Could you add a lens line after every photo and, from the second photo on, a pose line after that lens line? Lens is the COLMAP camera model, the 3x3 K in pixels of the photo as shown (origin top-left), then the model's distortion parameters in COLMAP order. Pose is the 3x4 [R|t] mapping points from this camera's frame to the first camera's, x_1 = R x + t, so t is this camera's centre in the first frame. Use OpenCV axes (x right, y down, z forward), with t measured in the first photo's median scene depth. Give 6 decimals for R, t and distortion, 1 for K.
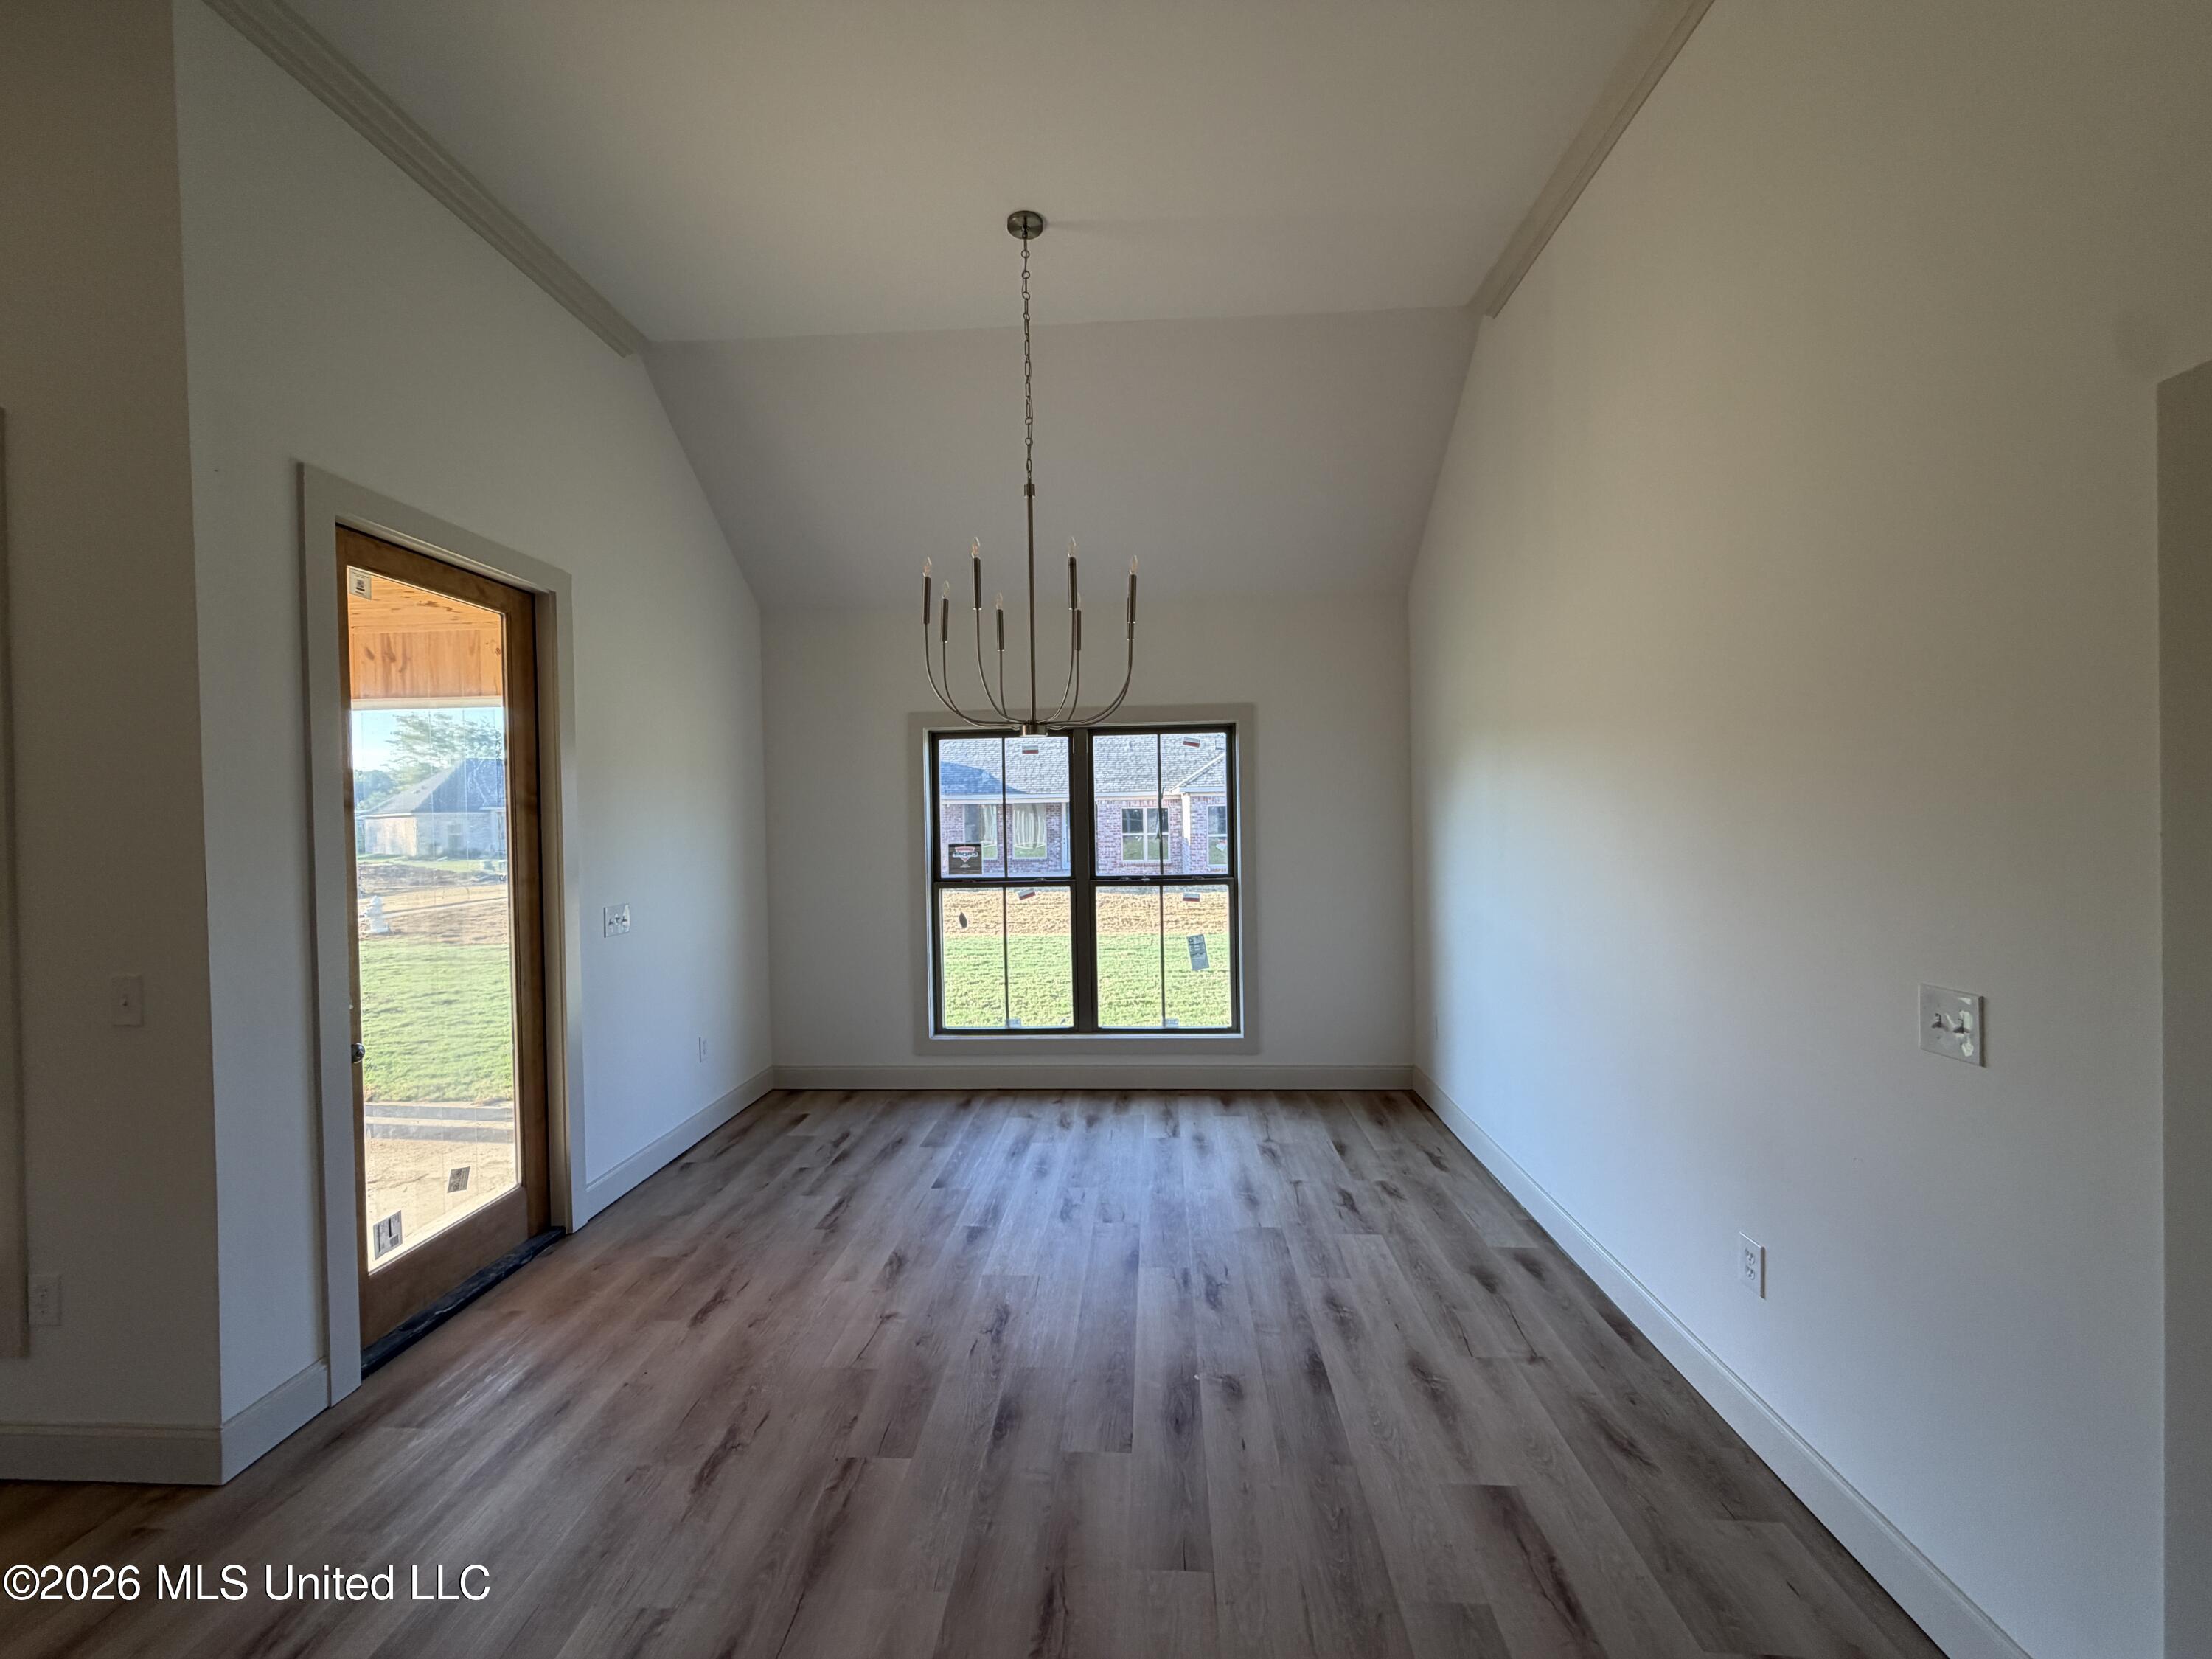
lens RADIAL K [[881.1, 0, 1108.4], [0, 881.1, 820.3], [0, 0, 1]] dist [-0.000124, -0.000129]
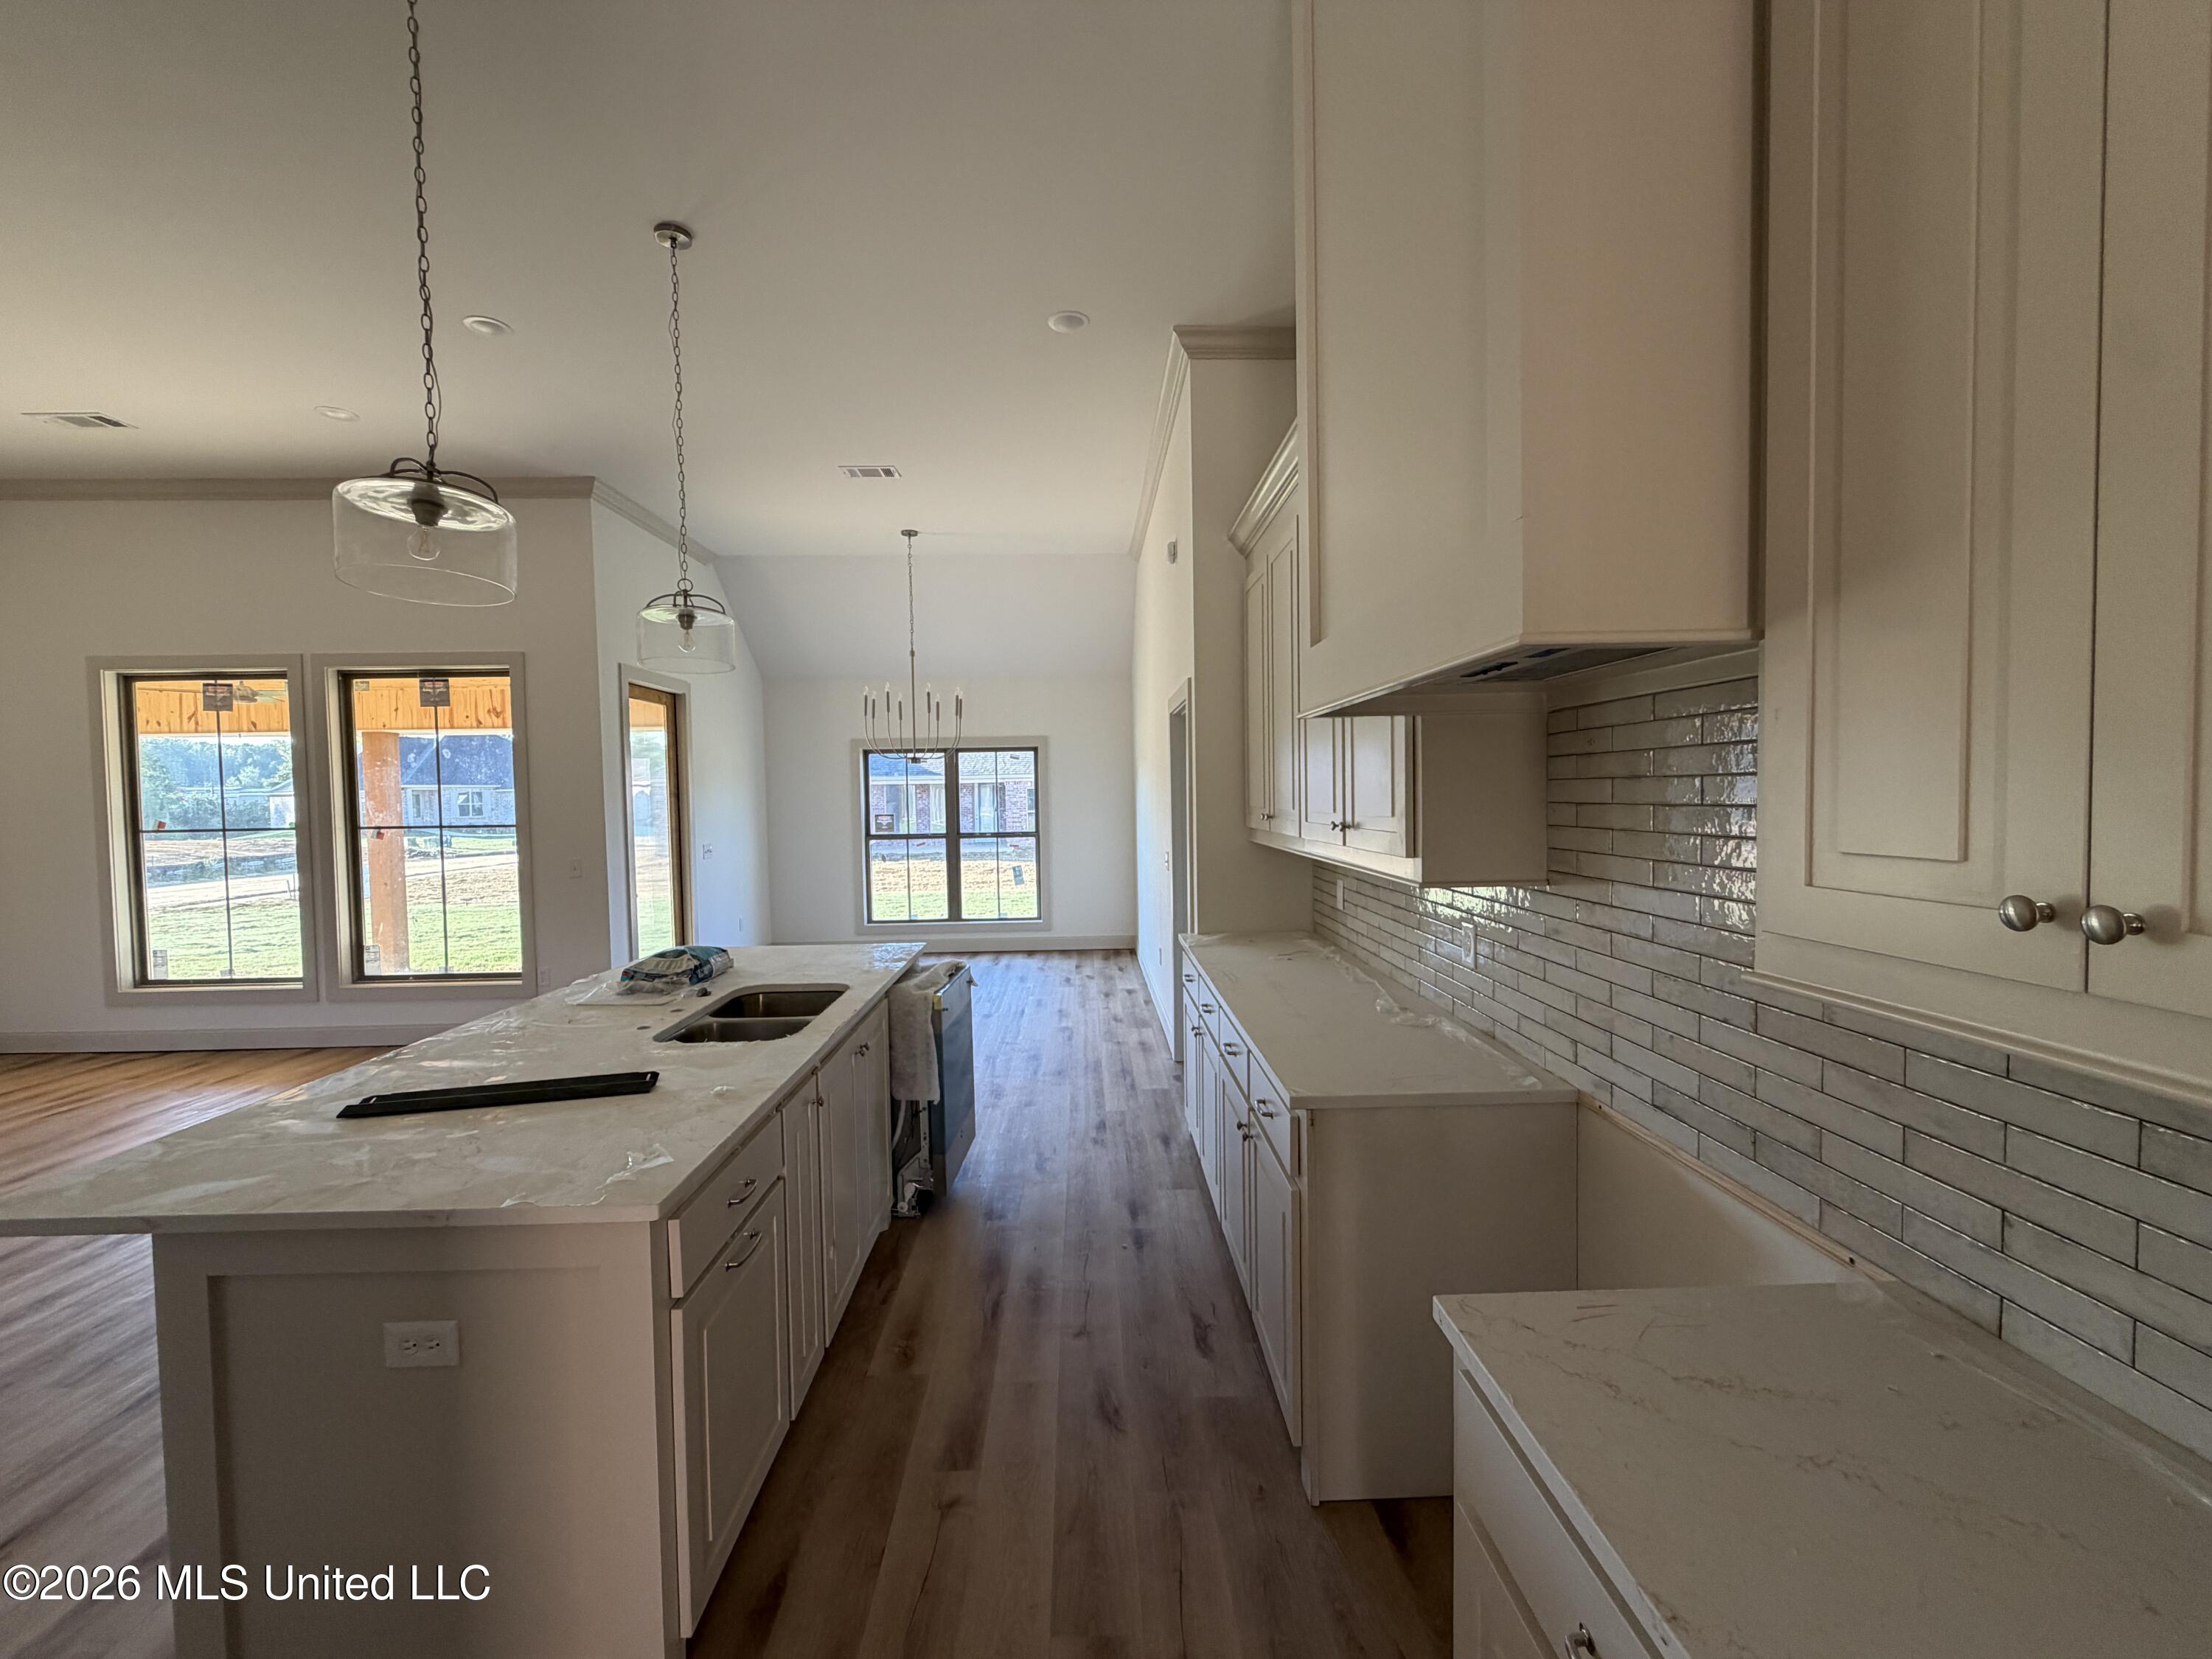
lens RADIAL K [[881.1, 0, 1106.3], [0, 881.1, 830.6], [0, 0, 1]] dist [-0.000124, -0.000129]
pose [[0.996661, -0.000829, 0.081641, 0.134215], [-0.001940, 0.999426, 0.033834, -0.000944], [-0.081622, -0.033879, 0.996087, -0.785919]]
